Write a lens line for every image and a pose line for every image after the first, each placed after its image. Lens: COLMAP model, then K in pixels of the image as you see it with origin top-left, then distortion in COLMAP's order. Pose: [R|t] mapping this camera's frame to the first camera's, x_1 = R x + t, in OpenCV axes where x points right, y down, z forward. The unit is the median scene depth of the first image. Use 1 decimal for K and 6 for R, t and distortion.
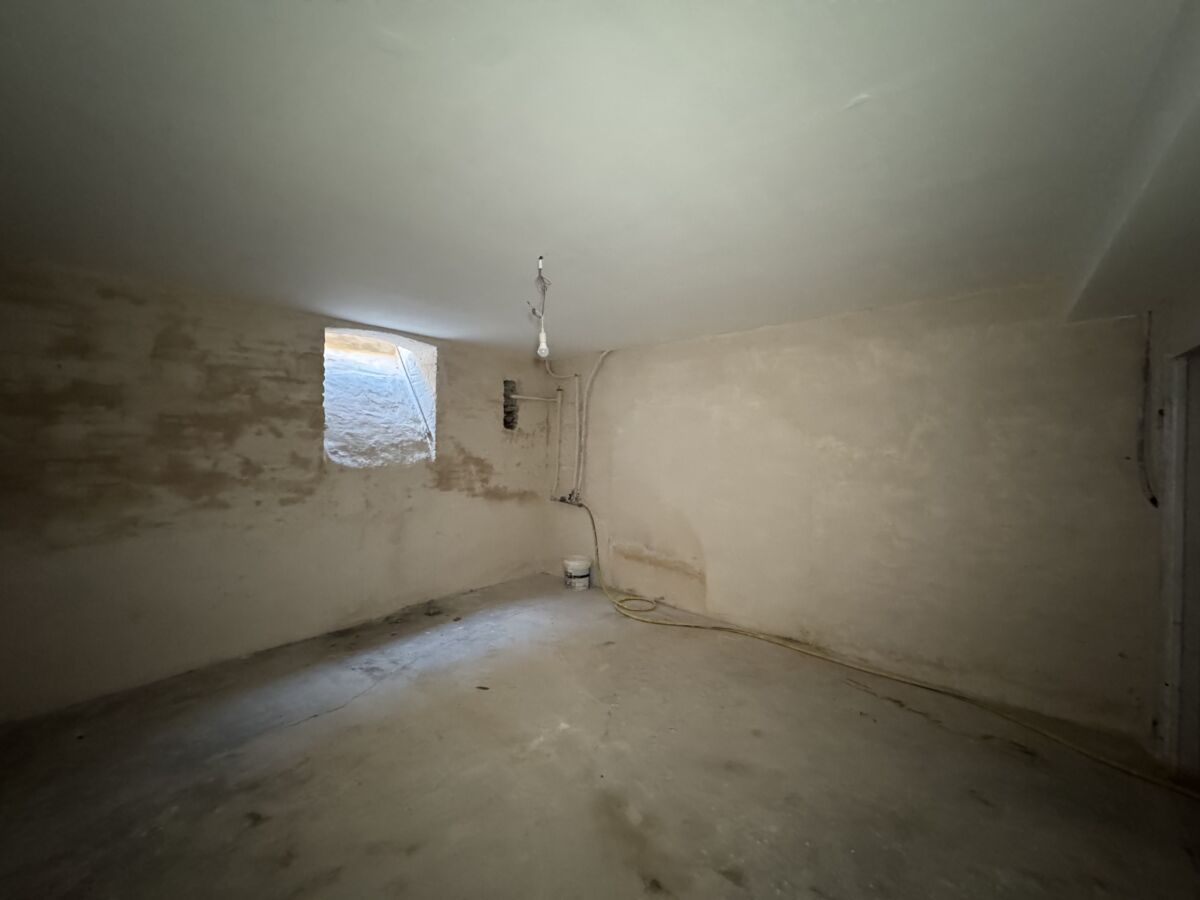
lens RADIAL K [[483.7, 0, 598.4], [0, 483.7, 450.2], [0, 0, 1]] dist [-0.001138, 0.000175]
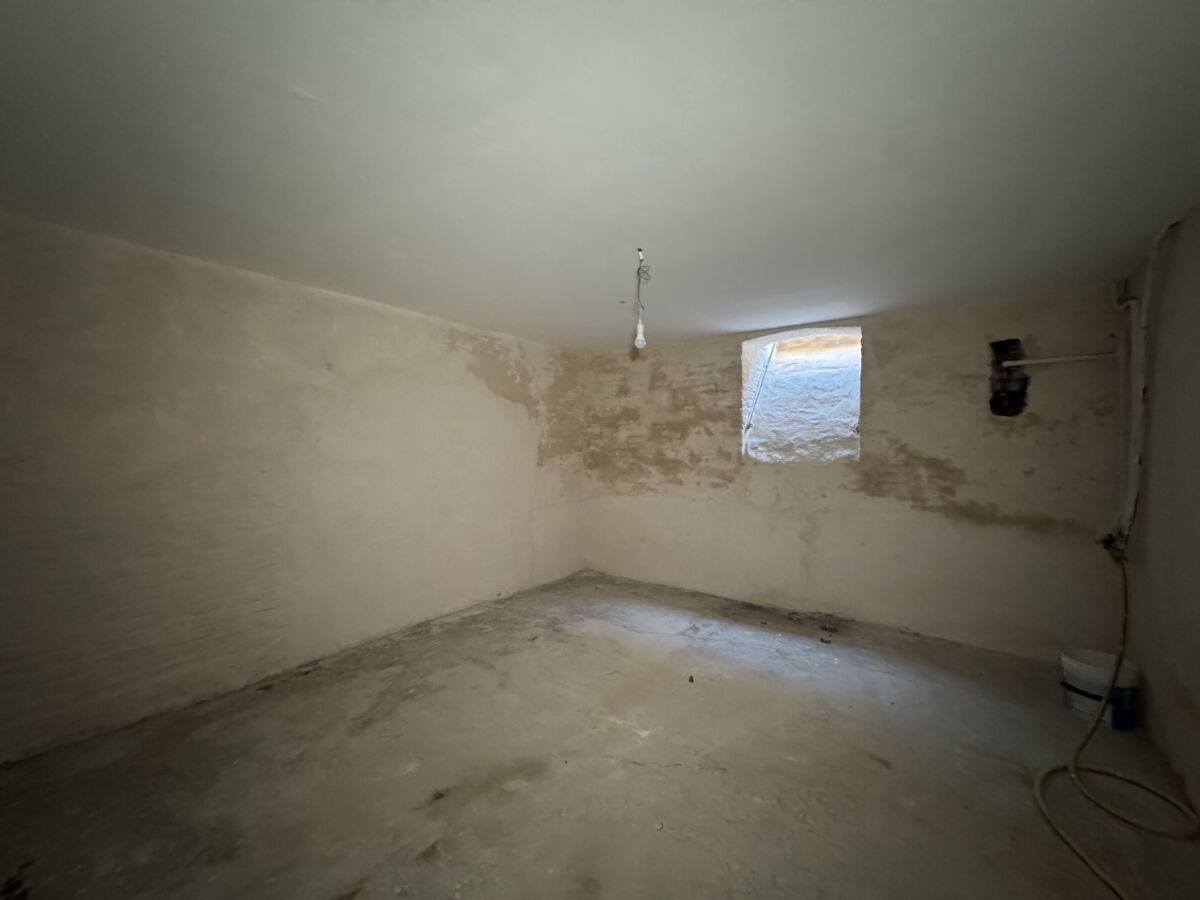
lens RADIAL K [[483.7, 0, 598.8], [0, 483.7, 449.9], [0, 0, 1]] dist [-0.001138, 0.000175]
pose [[0.040343, 0.006555, -0.999164, 0.592049], [-0.015123, 0.999868, 0.005949, 0.008318], [0.999071, 0.014870, 0.040437, 0.591688]]
